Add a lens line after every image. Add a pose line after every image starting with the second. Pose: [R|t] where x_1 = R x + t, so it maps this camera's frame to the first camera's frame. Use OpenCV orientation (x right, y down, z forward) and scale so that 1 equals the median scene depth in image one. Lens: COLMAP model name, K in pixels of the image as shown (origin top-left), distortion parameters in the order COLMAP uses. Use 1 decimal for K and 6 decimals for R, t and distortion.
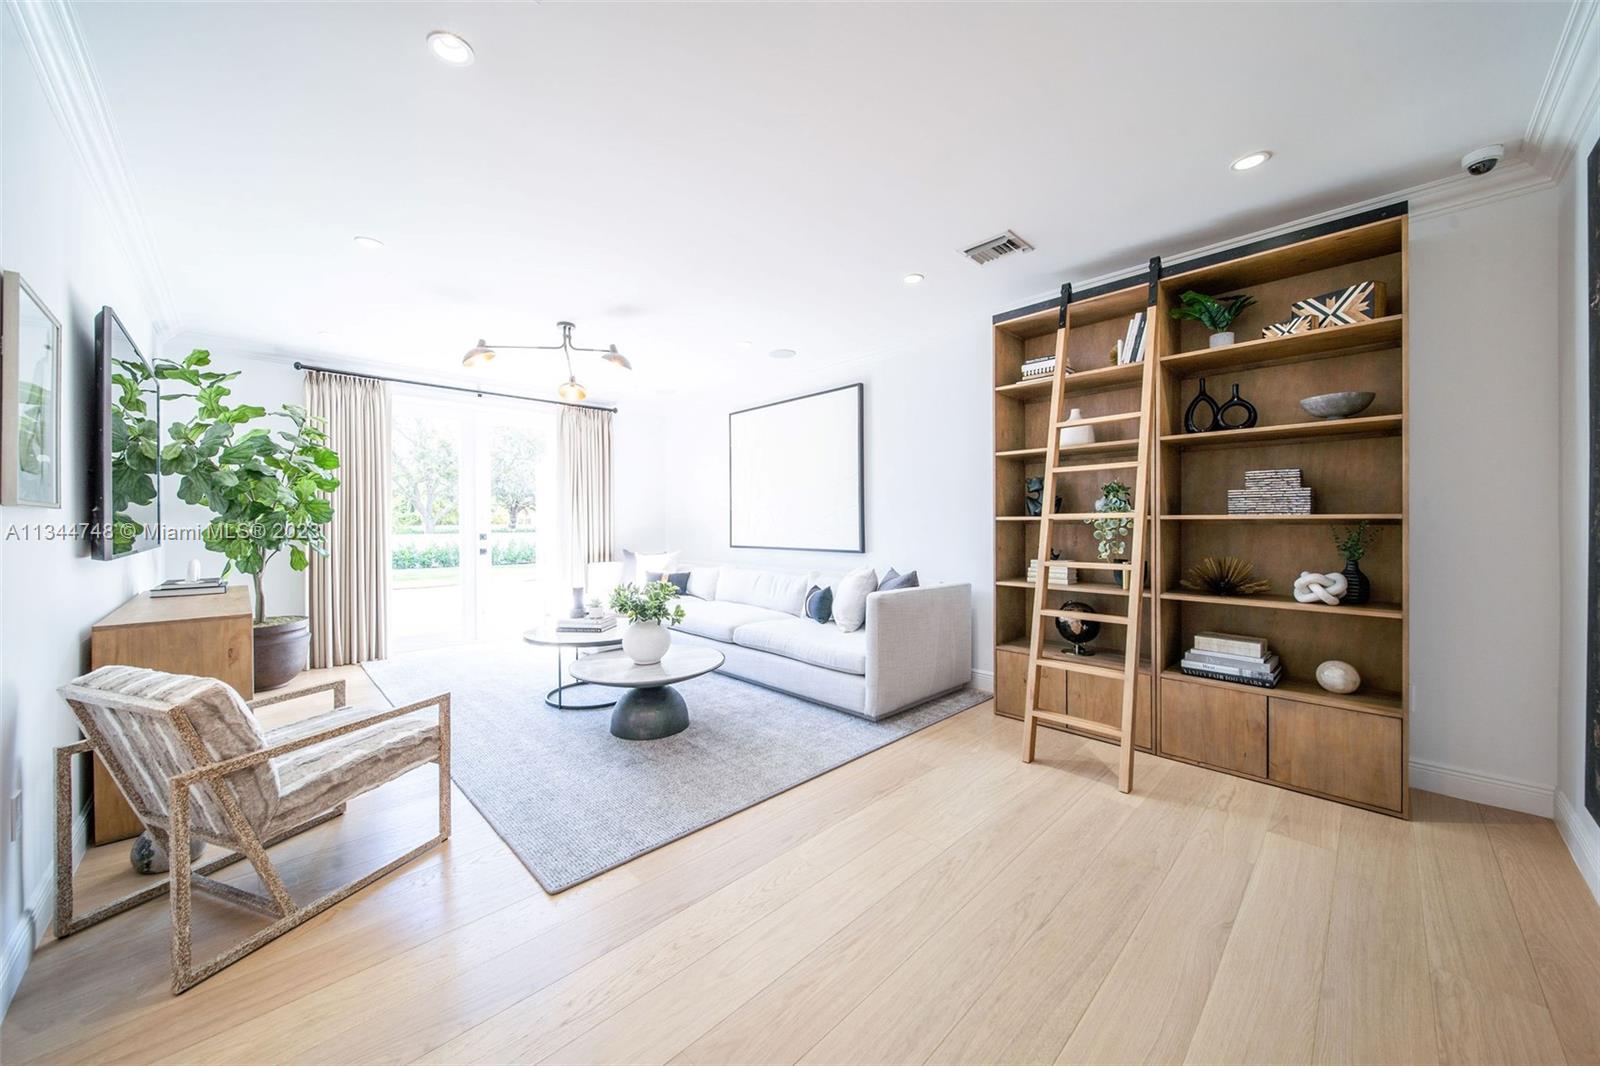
lens RADIAL K [[569.4, 0, 797.7], [0, 569.4, 525.9], [0, 0, 1]] dist [0.000474, -0.000999]
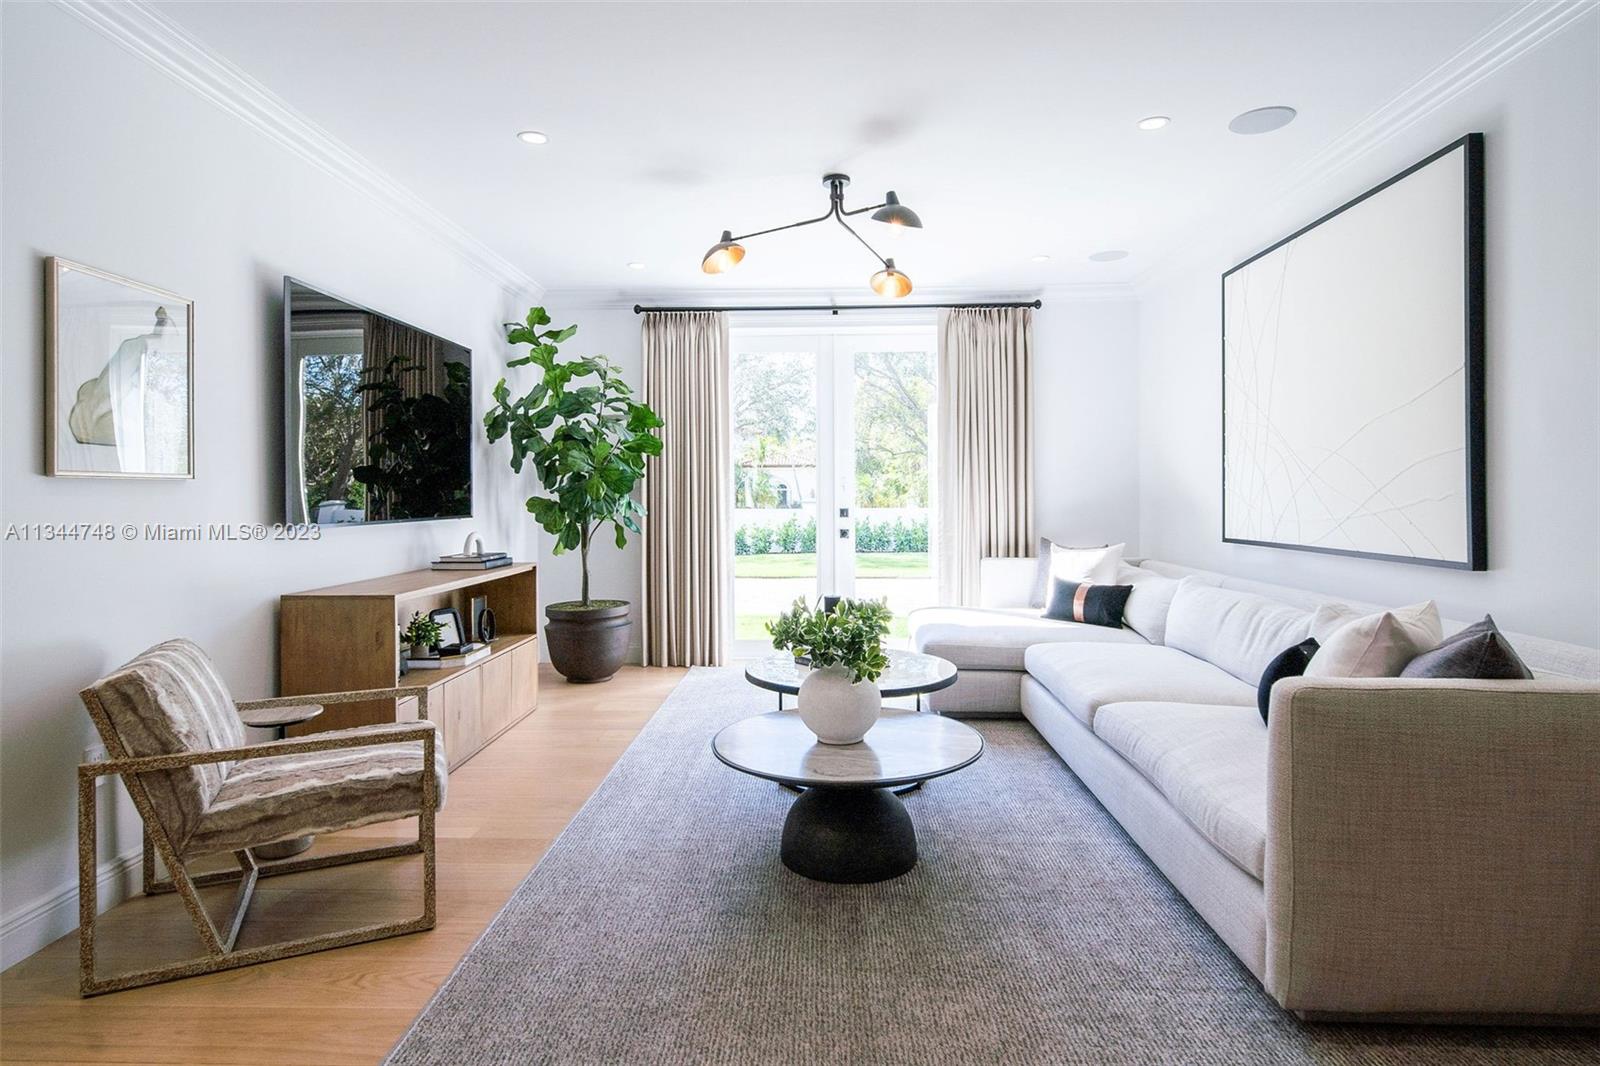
lens RADIAL K [[871.4, 0, 802.6], [0, 871.4, 502.3], [0, 0, 1]] dist [-0.000355, -0.000602]
pose [[0.694452, 0.007828, -0.719496, 0.350381], [-0.004269, 0.999968, 0.006759, -0.001658], [0.719526, -0.001622, 0.694464, 0.398599]]
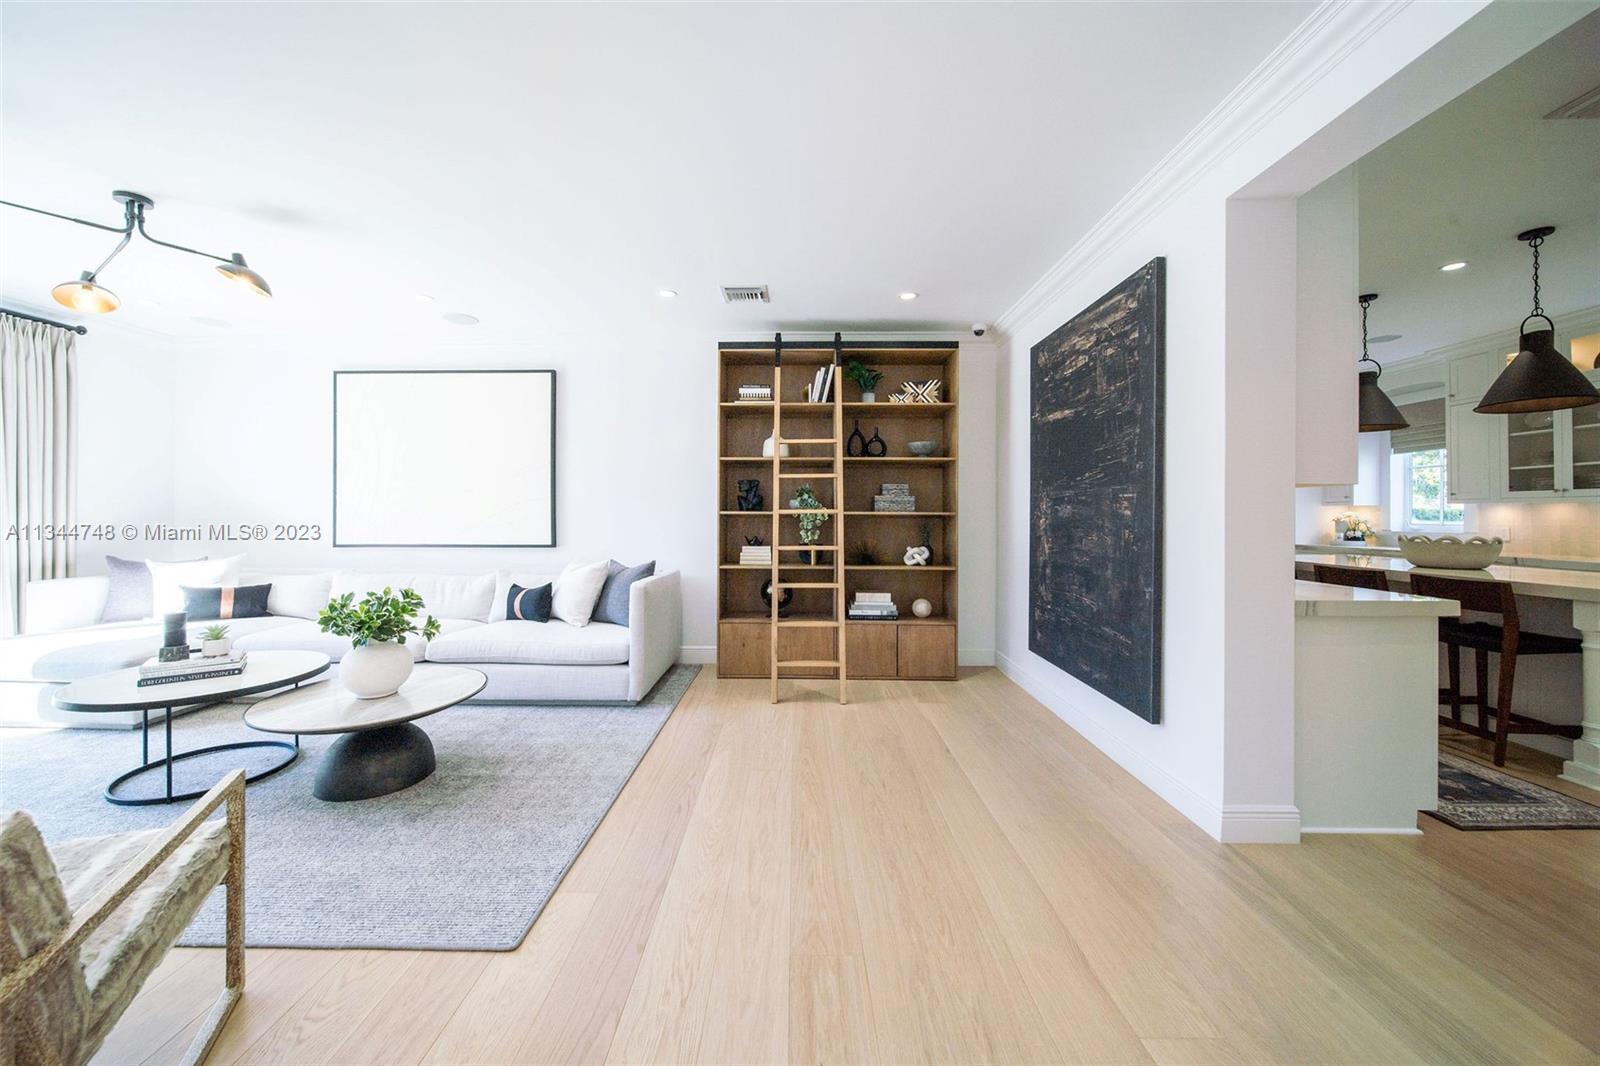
lens RADIAL K [[569.4, 0, 791.7], [0, 569.4, 516.4], [0, 0, 1]] dist [0.000474, -0.000999]
pose [[0.709040, 0.004624, 0.705153, -0.438566], [-0.000267, 0.999980, -0.006288, 0.002582], [-0.705168, 0.004270, 0.709028, 0.058985]]
